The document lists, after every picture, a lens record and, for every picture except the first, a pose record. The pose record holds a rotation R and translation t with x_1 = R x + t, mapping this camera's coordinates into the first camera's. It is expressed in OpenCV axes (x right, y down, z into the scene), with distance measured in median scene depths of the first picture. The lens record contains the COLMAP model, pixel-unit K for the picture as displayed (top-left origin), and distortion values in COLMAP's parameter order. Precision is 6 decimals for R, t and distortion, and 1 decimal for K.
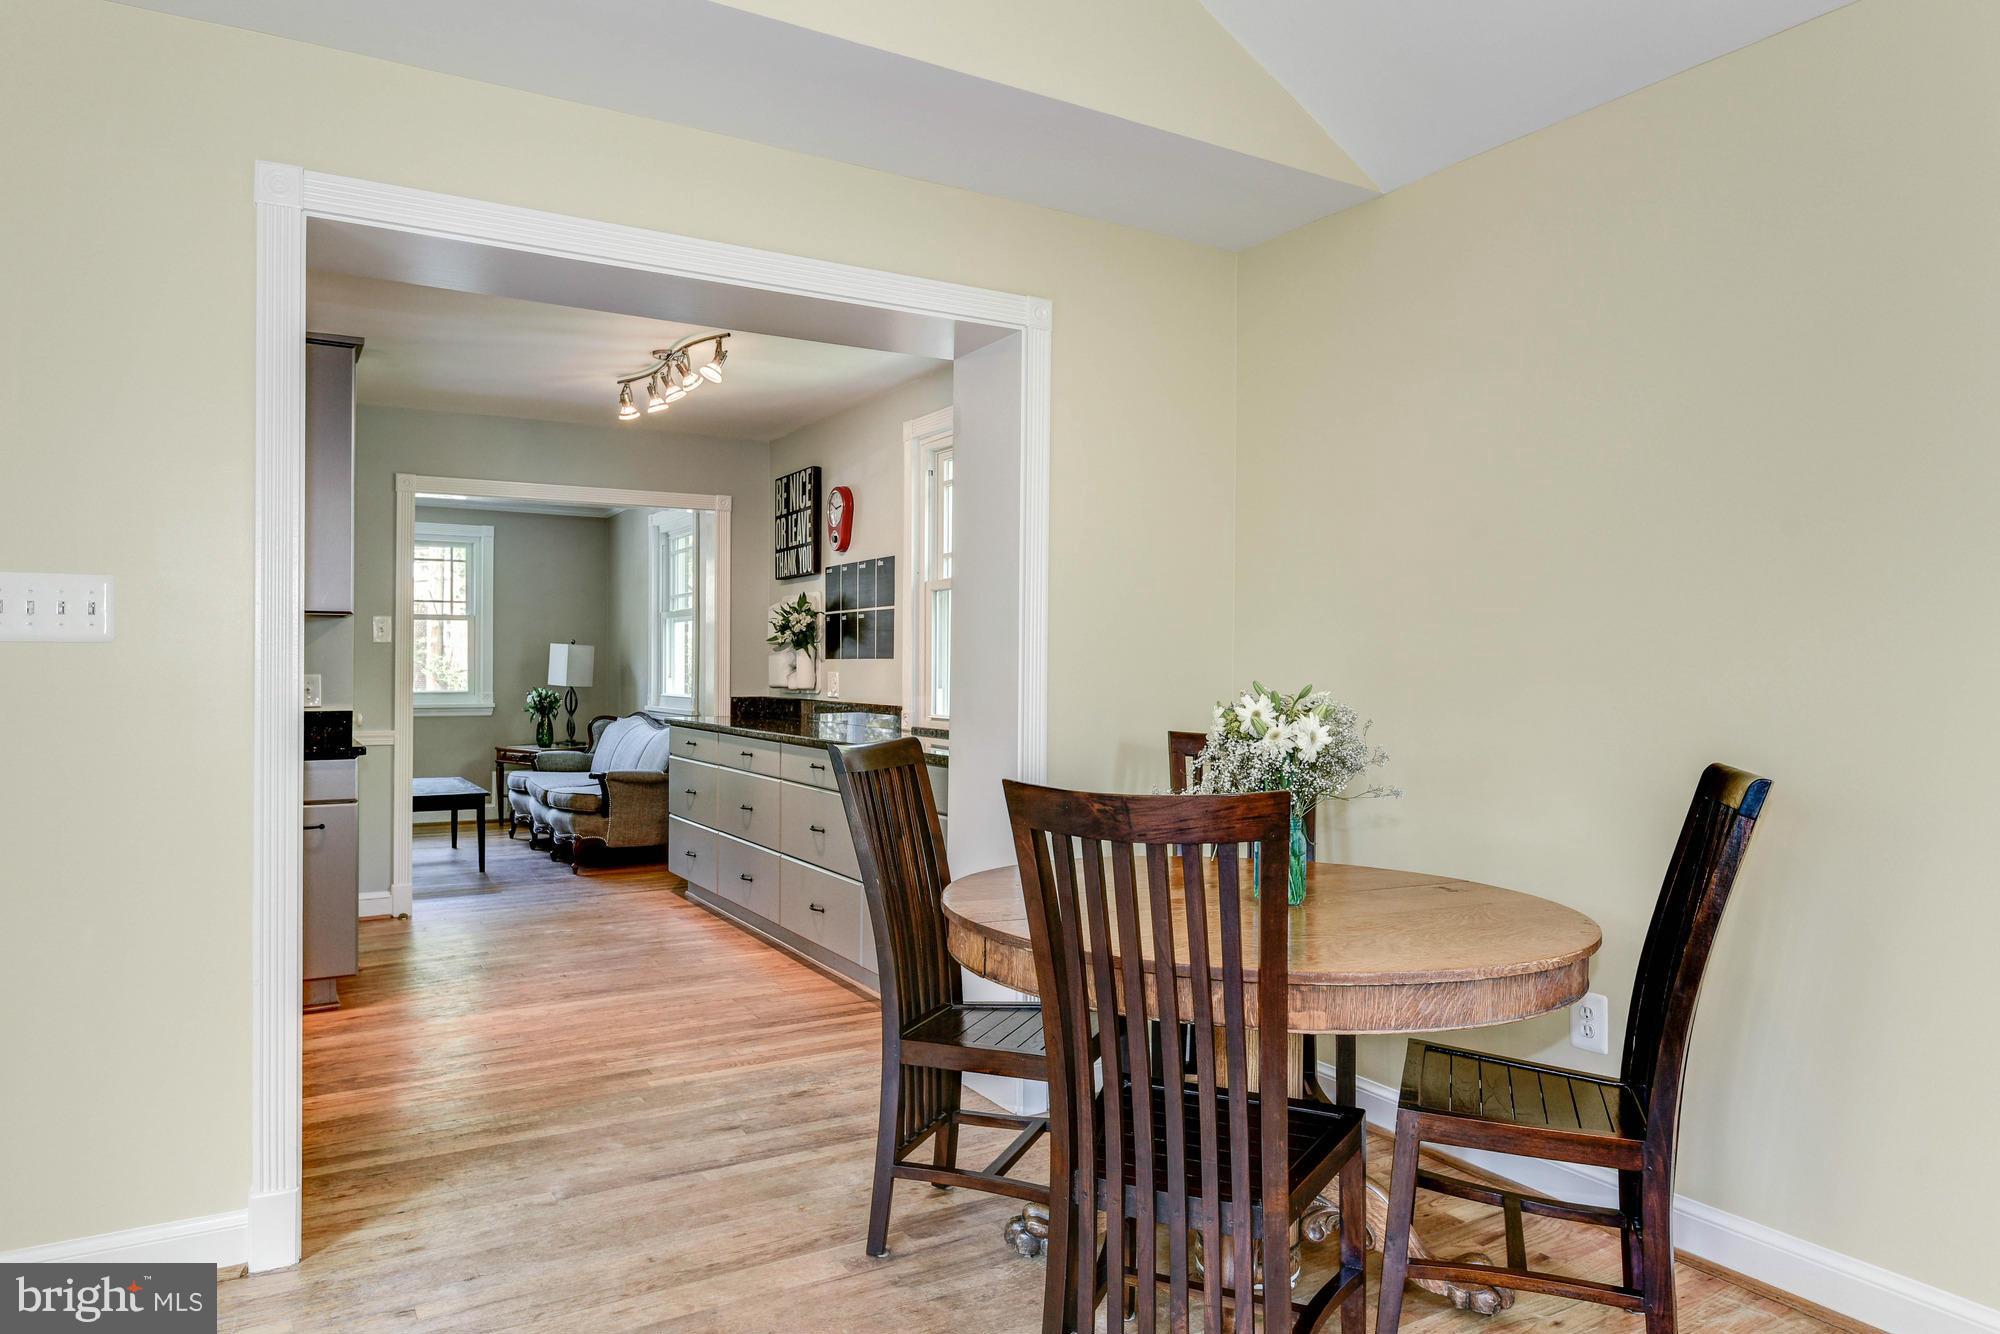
lens RADIAL K [[1254.9, 0, 1000.0], [0, 1254.9, 667.0], [0, 0, 1]] dist [-0.002899, -0.000760]
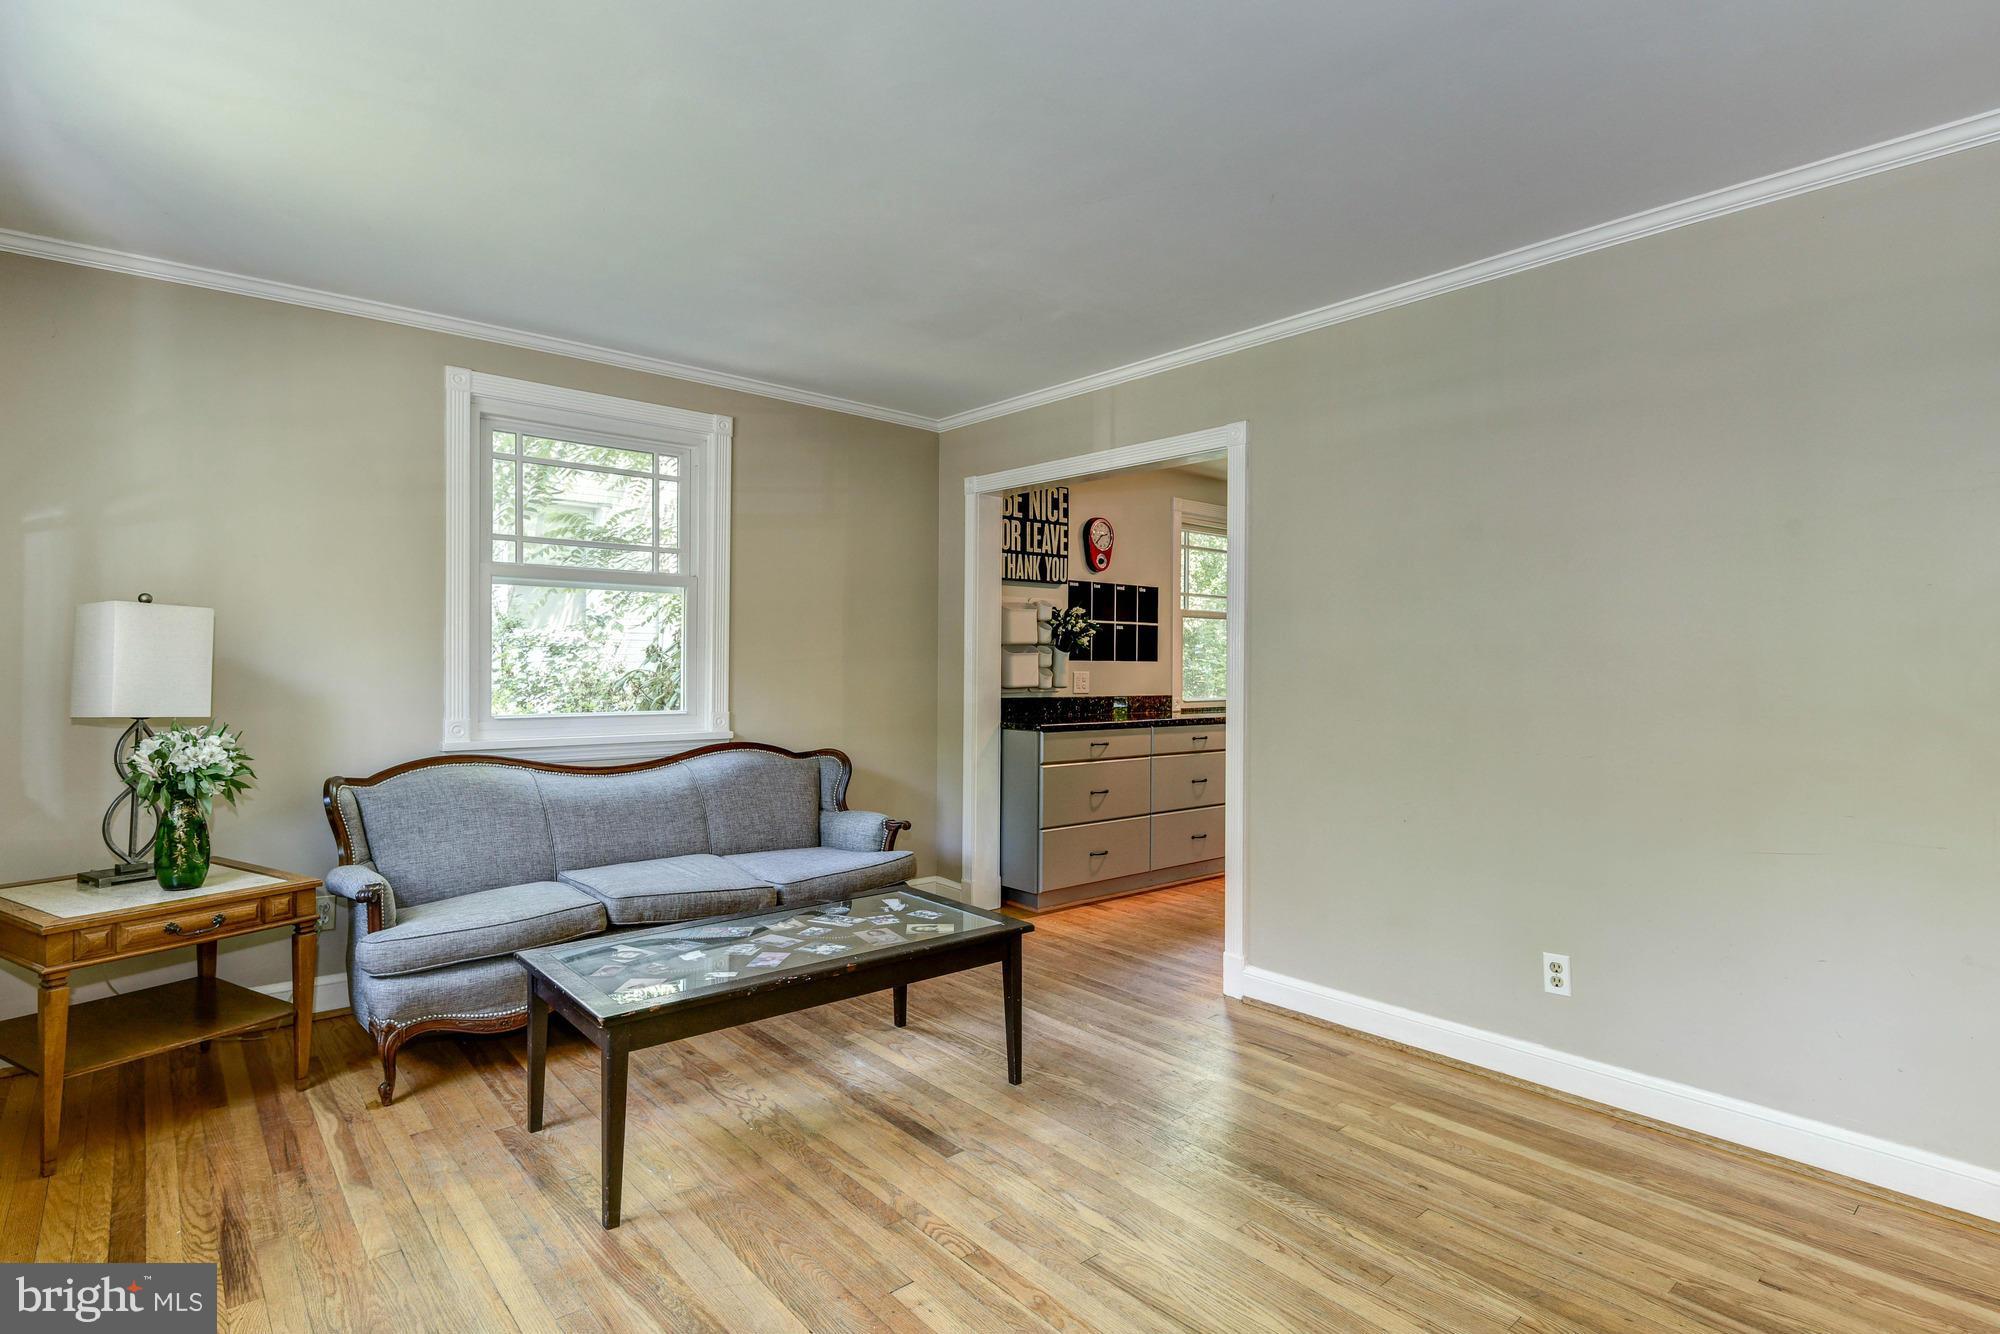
lens RADIAL K [[1000.4, 0, 1000.0], [0, 1000.4, 667.0], [0, 0, 1]] dist [0.001751, 0.000430]
pose [[-0.167707, -0.008457, 0.985801, -1.144781], [-0.009599, 0.999930, 0.006945, -0.006717], [-0.985790, -0.008298, -0.167777, 1.354800]]
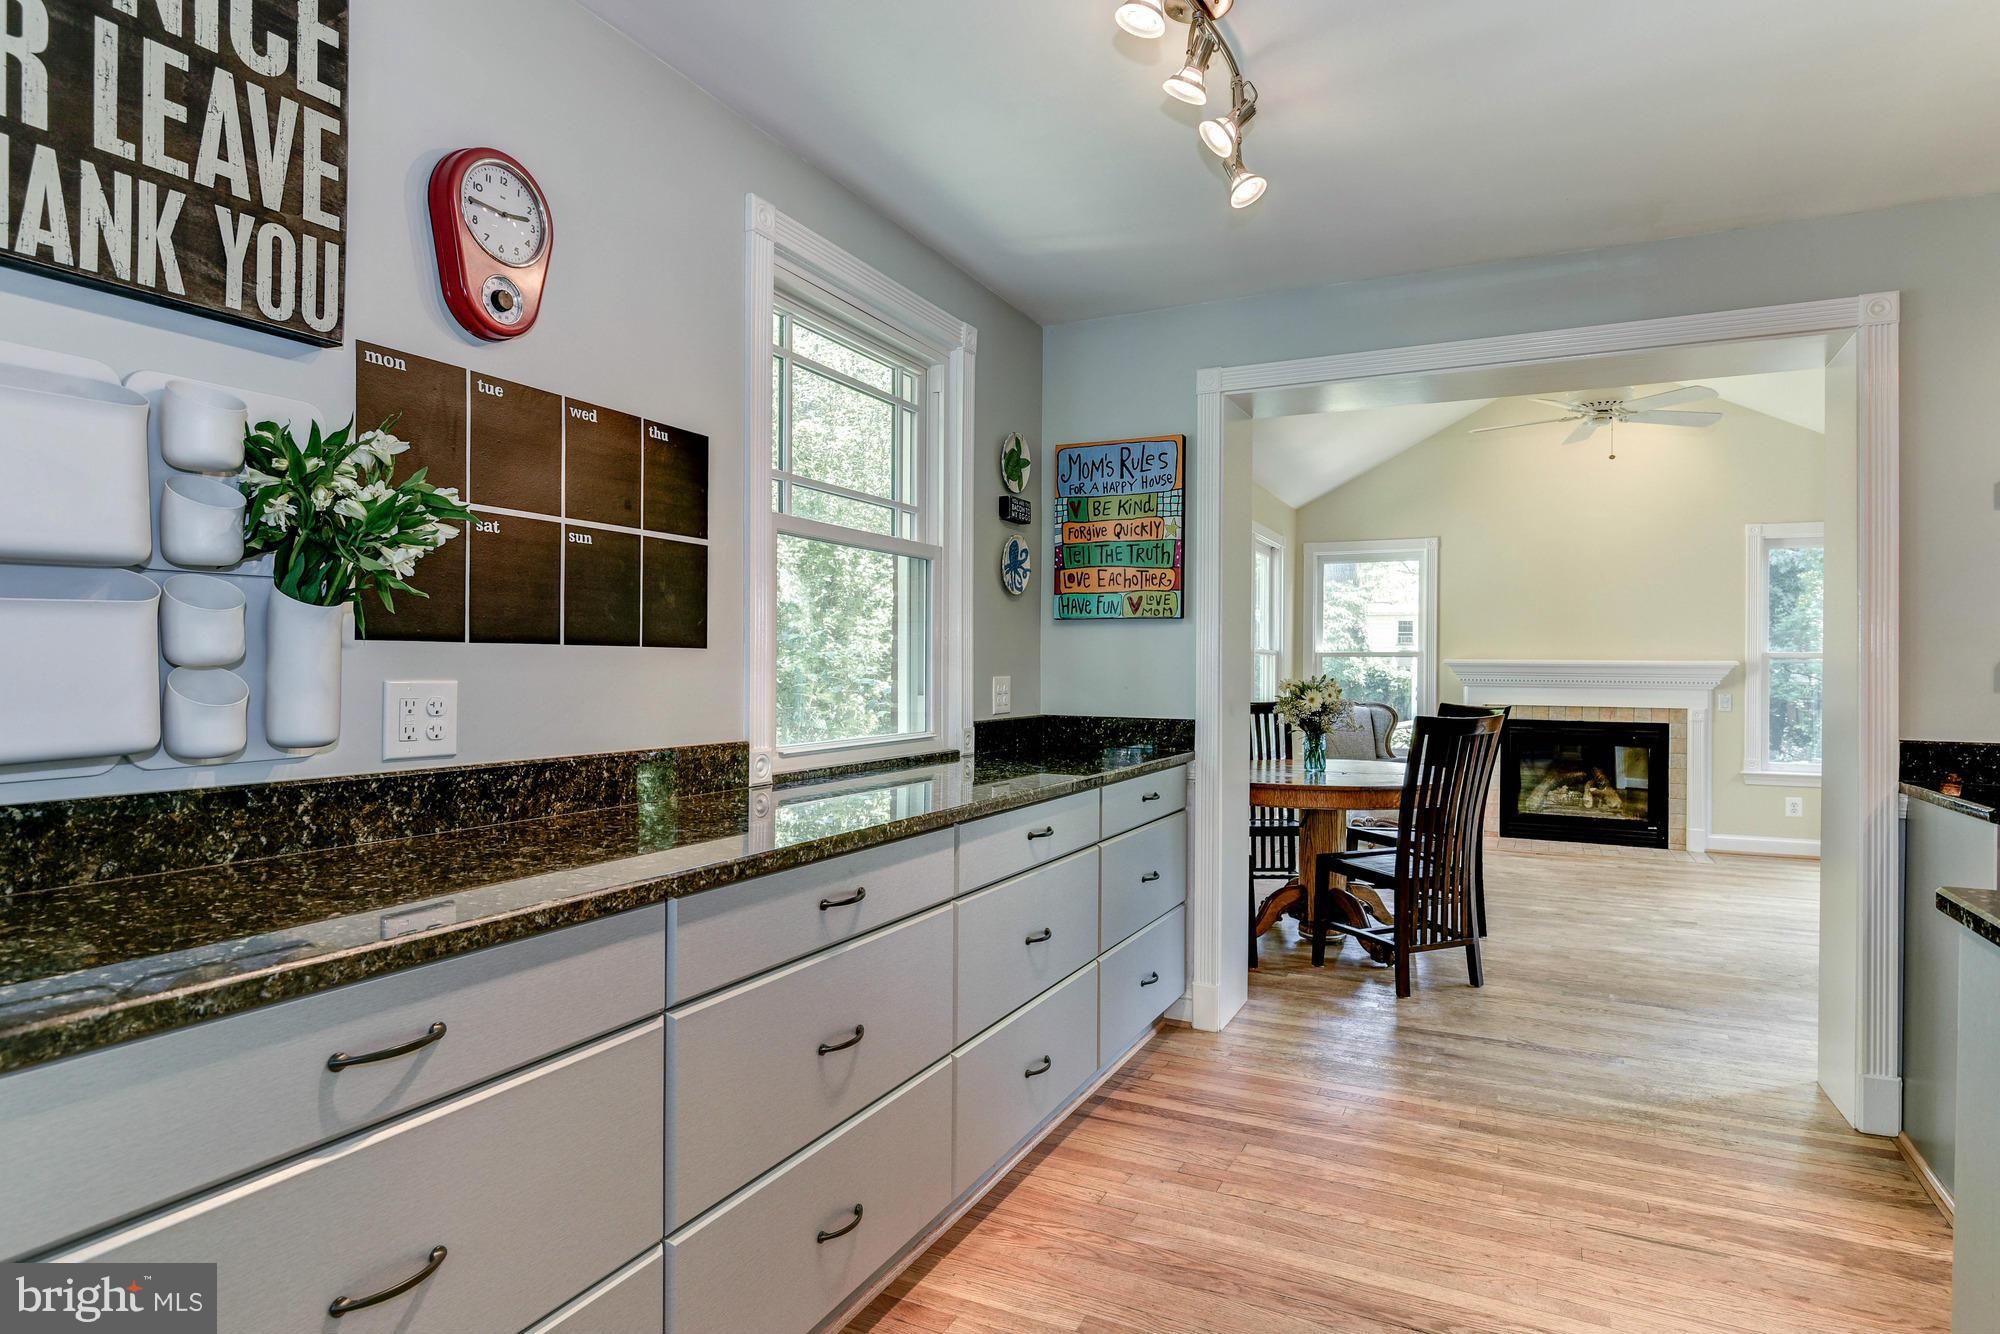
lens RADIAL K [[1079.1, 0, 1000.0], [0, 1079.1, 667.0], [0, 0, 1]] dist [-0.006682, -0.002635]
pose [[-0.538515, -0.010258, 0.842554, -0.496773], [-0.010066, 0.999933, 0.005741, -0.002841], [-0.842556, -0.005389, -0.538582, 1.126577]]
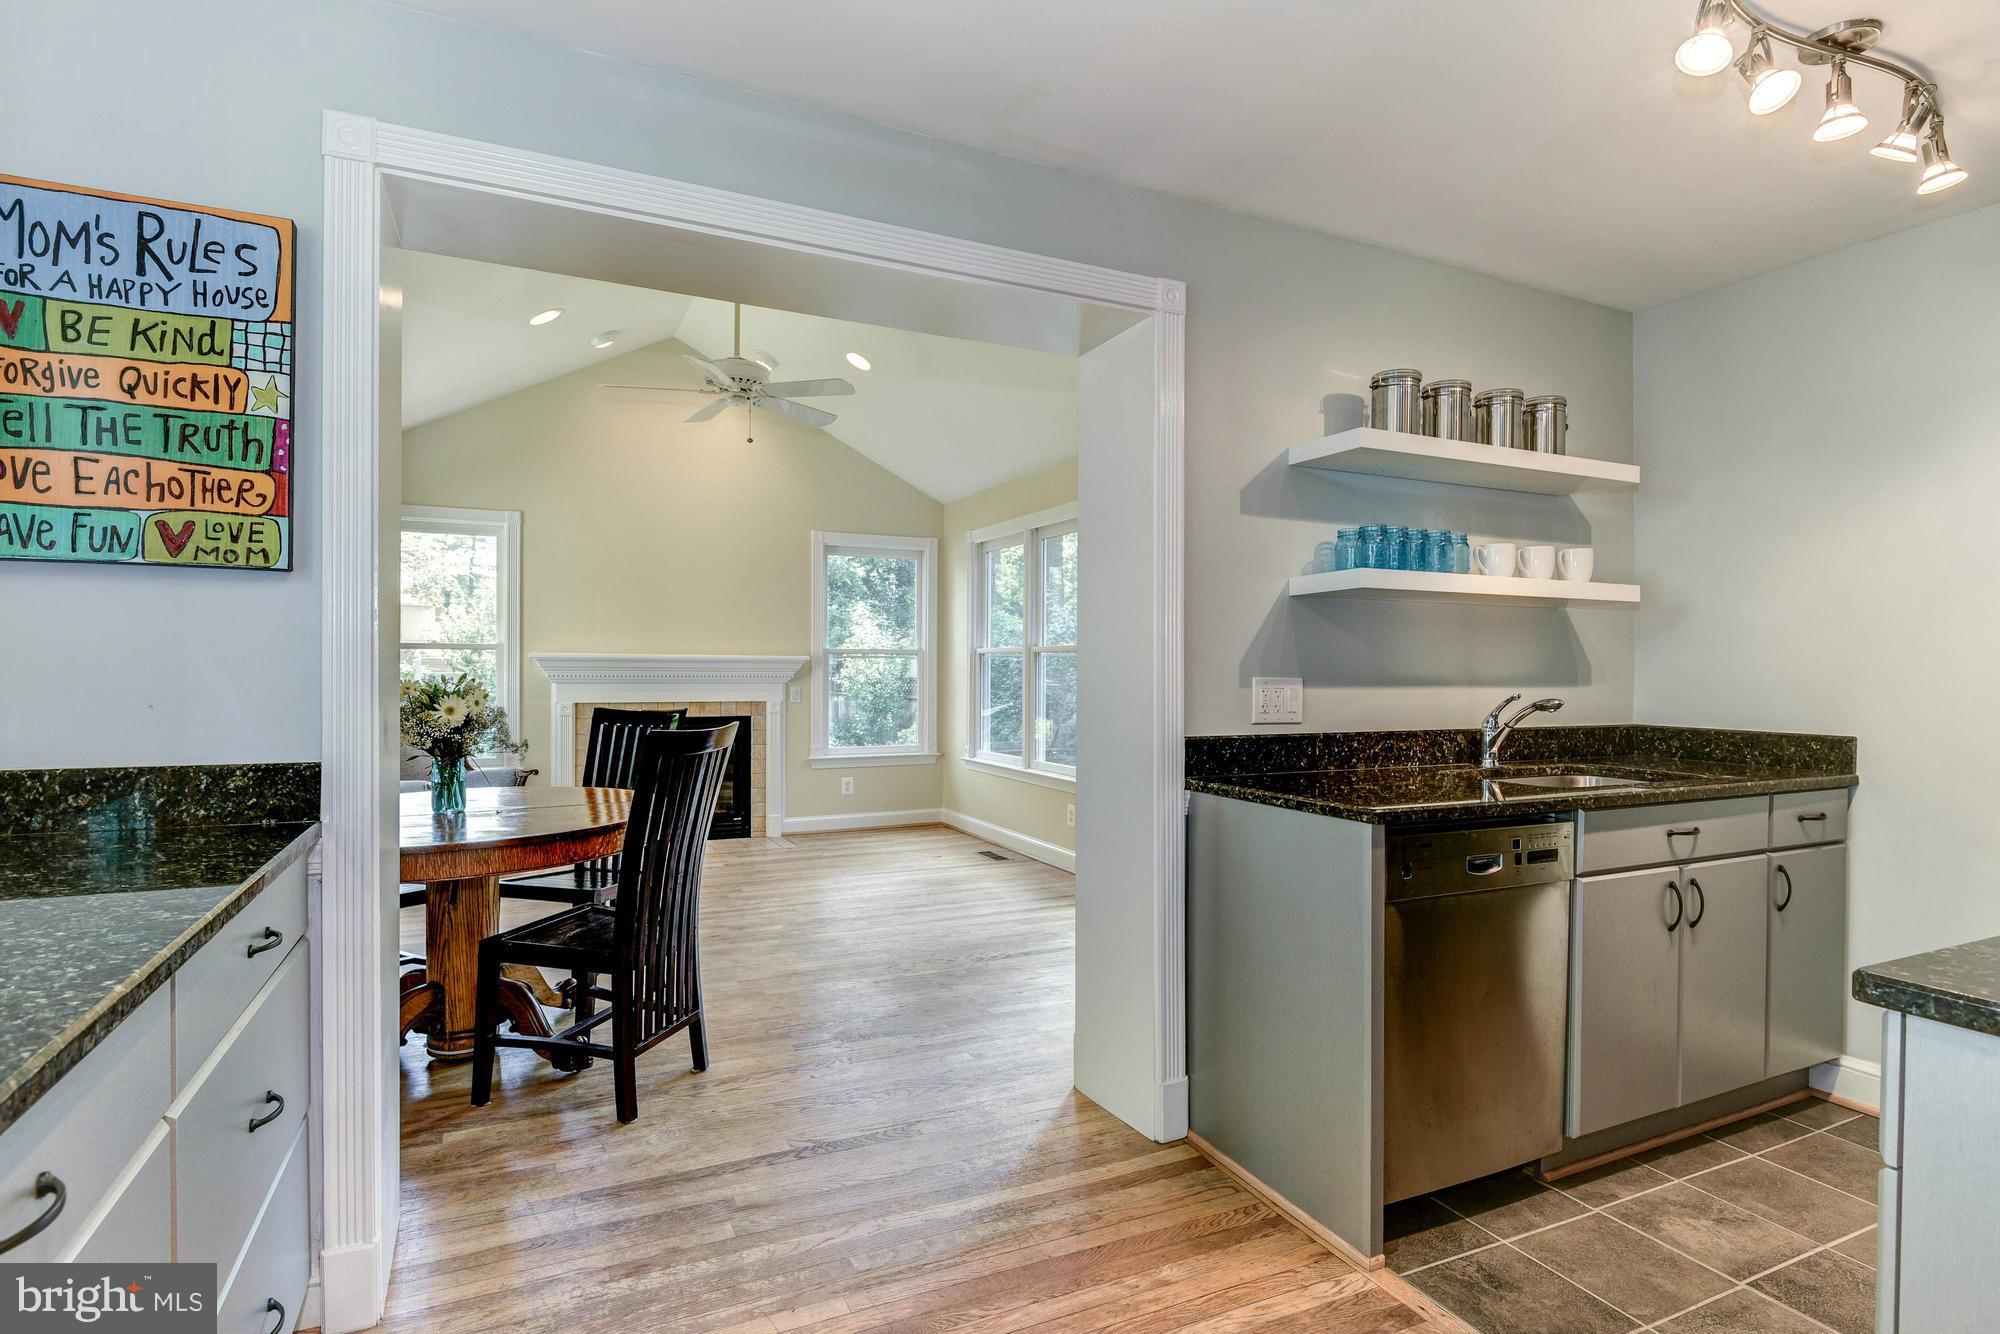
lens RADIAL K [[1020.4, 0, 1000.0], [0, 1020.4, 667.0], [0, 0, 1]] dist [0.003765, -0.012050]
pose [[-0.995434, -0.011314, 0.094776, -0.262853], [-0.011198, 0.999936, 0.001758, -0.002343], [-0.094790, 0.000688, -0.995497, 0.984155]]
